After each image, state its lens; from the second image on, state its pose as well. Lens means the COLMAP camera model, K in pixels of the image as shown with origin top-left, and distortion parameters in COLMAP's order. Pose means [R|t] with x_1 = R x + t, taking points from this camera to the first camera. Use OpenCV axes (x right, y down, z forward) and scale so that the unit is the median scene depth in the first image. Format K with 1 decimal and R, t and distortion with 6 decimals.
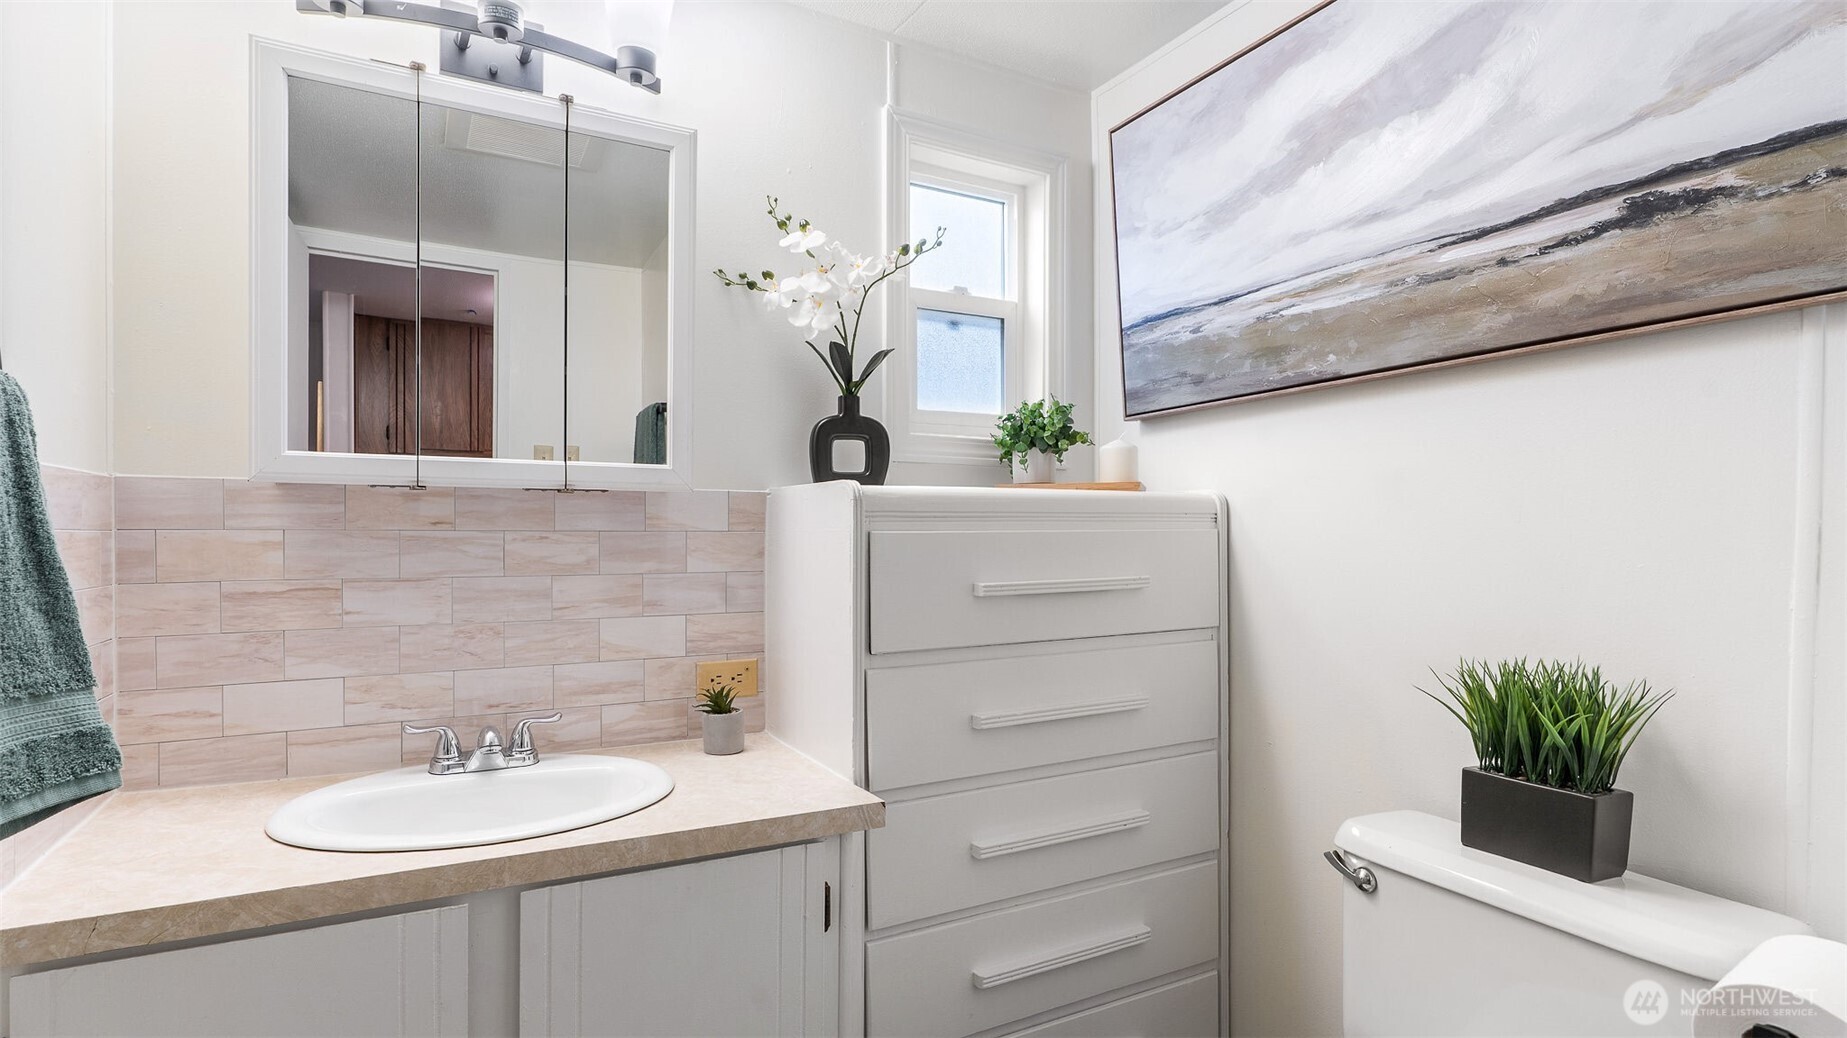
lens RADIAL K [[906.3, 0, 925.0], [0, 906.3, 529.4], [0, 0, 1]] dist [-0.002984, -0.000828]
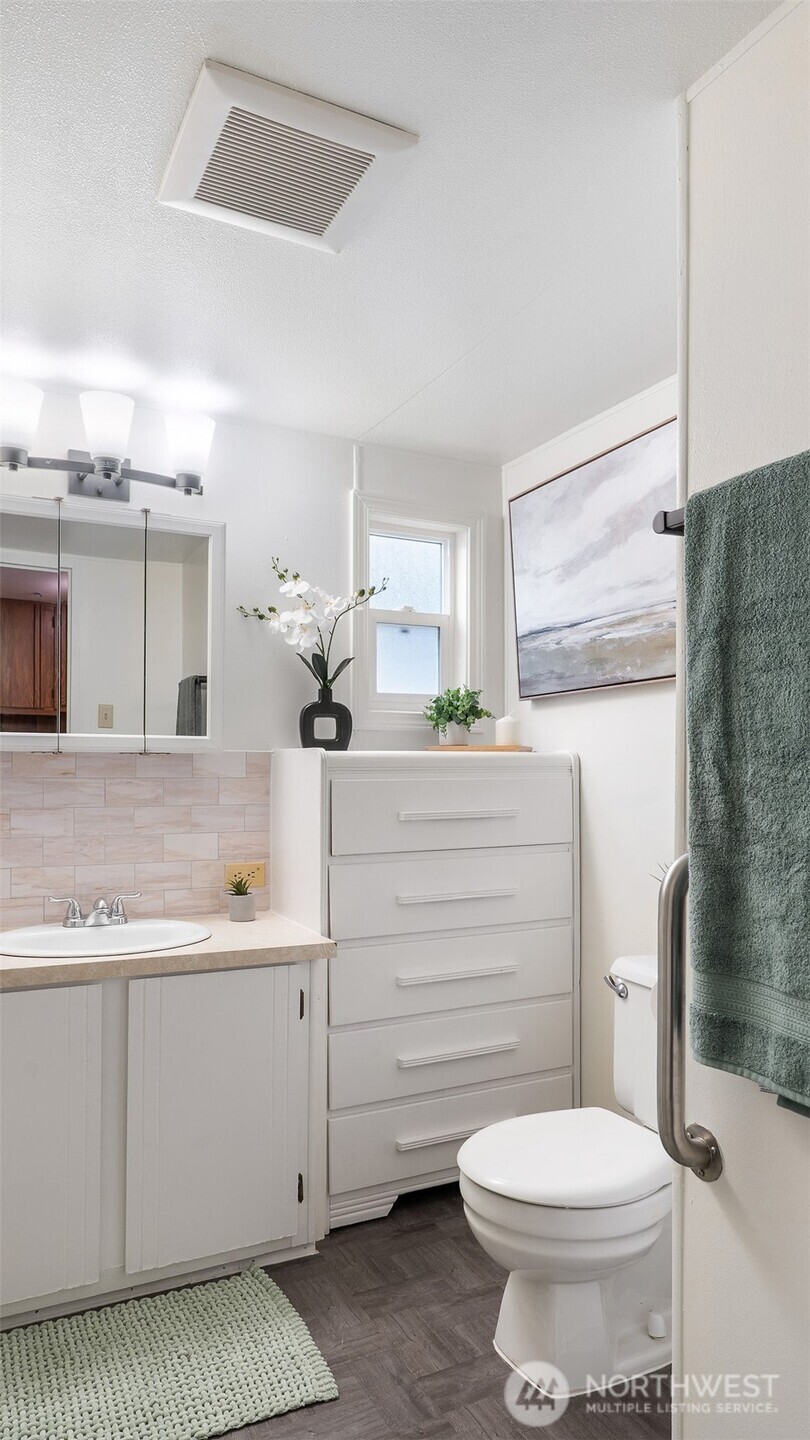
lens RADIAL K [[890.6, 0, 409.0], [0, 890.6, 761.5], [0, 0, 1]] dist [0.000918, 0.000515]
pose [[0.999044, 0.001223, -0.043702, 0.130430], [-0.001349, 0.999995, -0.002843, -0.023071], [0.043699, 0.002900, 0.999041, -0.516994]]
